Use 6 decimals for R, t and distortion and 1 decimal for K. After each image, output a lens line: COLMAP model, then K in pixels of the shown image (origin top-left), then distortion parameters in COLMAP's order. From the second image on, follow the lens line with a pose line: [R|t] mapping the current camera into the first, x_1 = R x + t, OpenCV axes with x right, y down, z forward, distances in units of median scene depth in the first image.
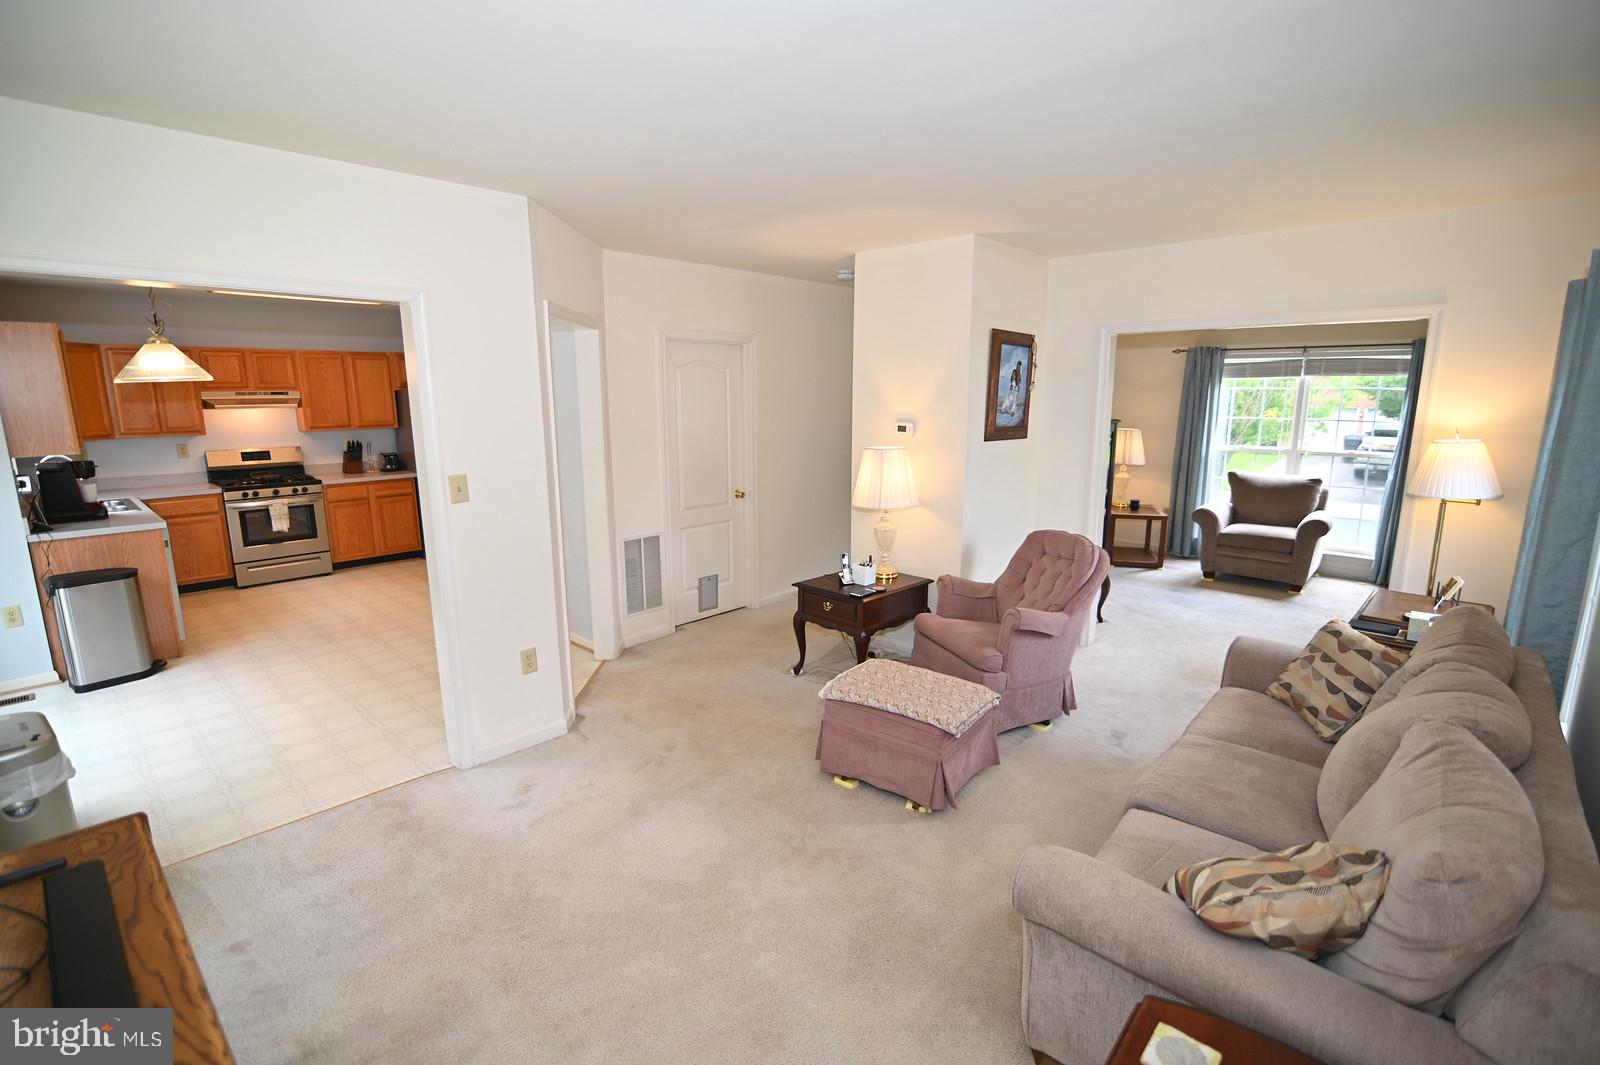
lens RADIAL K [[733.8, 0, 795.1], [0, 733.8, 534.9], [0, 0, 1]] dist [-0.018376, 0.000950]
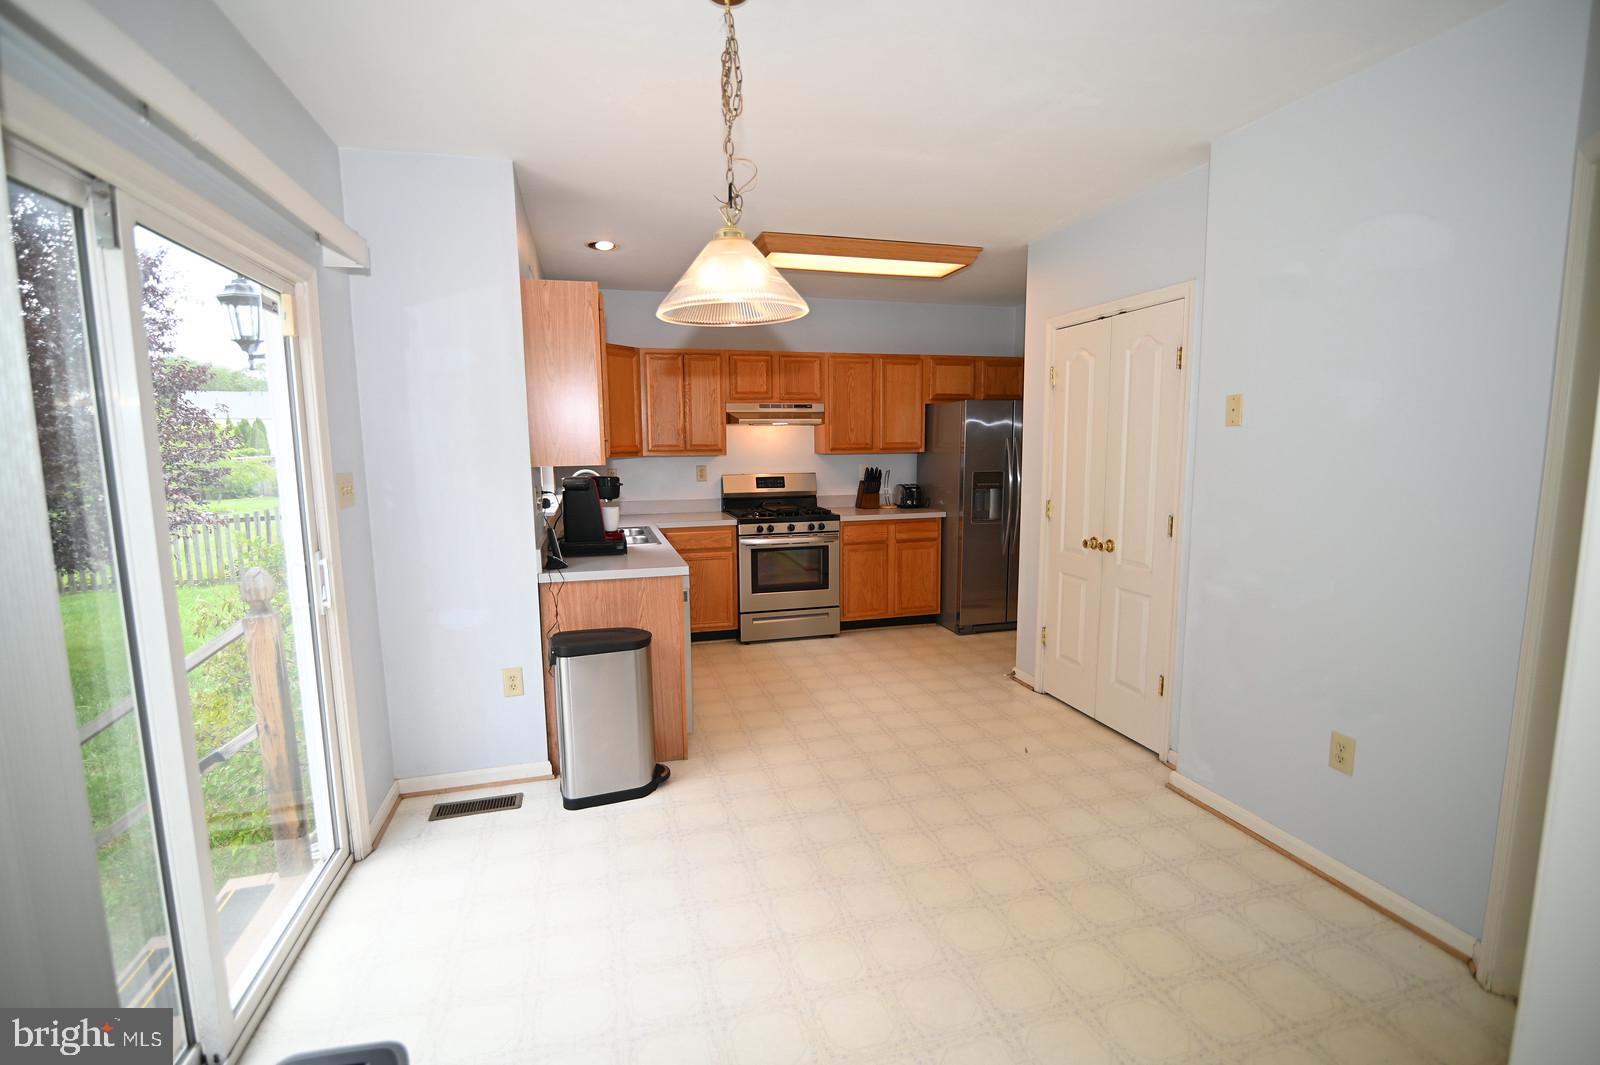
lens RADIAL K [[733.8, 0, 795.1], [0, 733.8, 534.9], [0, 0, 1]] dist [-0.018376, 0.000950]
pose [[0.855997, 0.060854, -0.513387, -0.306550], [-0.092122, 0.995110, -0.035644, -0.023500], [0.508707, 0.077805, 0.857417, 0.323962]]
